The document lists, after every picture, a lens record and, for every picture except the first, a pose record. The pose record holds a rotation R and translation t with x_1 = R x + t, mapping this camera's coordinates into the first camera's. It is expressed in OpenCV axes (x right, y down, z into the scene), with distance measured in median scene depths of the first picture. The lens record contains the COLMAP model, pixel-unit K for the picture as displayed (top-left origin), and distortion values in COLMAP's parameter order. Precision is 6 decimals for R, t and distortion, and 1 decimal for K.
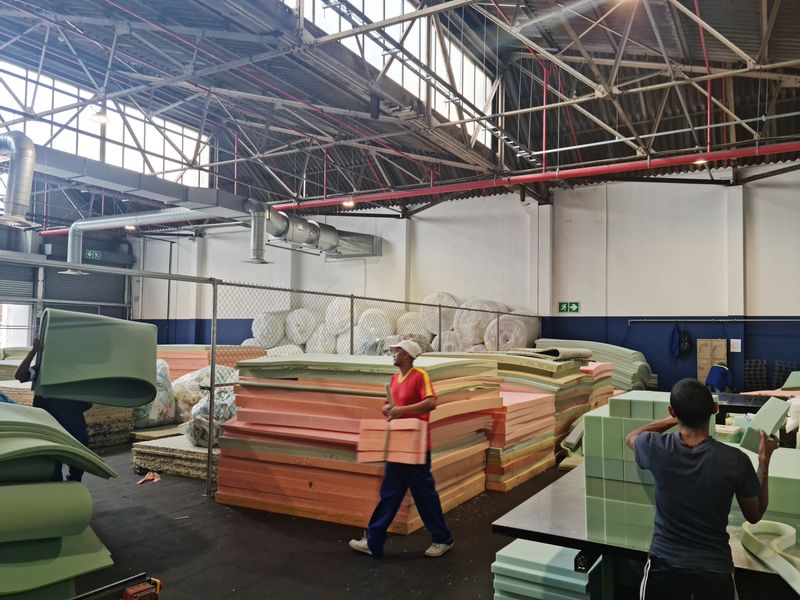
lens RADIAL K [[635.2, 0, 400.7], [0, 635.2, 300.5], [0, 0, 1]] dist [0.095636, -0.098097]
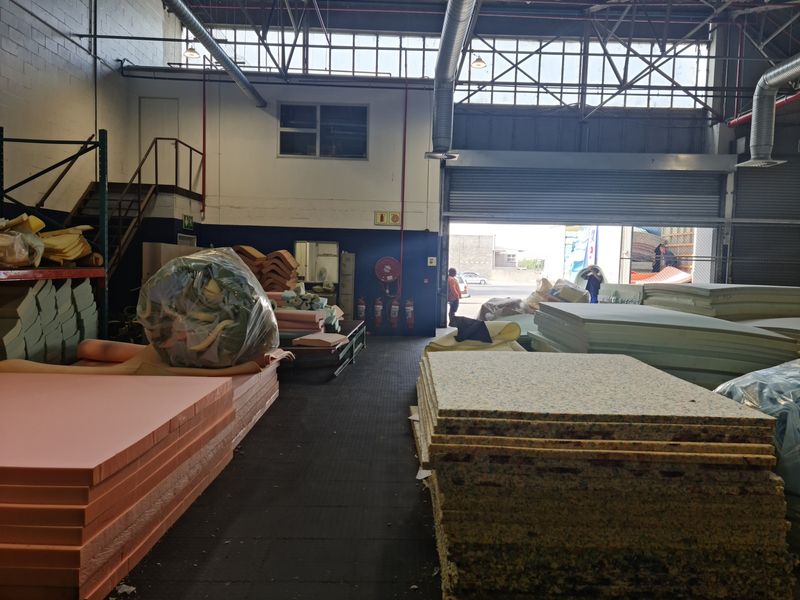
lens RADIAL K [[635.2, 0, 400.4], [0, 635.2, 298.3], [0, 0, 1]] dist [0.095636, -0.098097]
pose [[0.500129, 0.047068, -0.864671, -0.124183], [0.028513, 0.997085, 0.070768, 0.023840], [0.865482, -0.060047, 0.497329, 0.339379]]
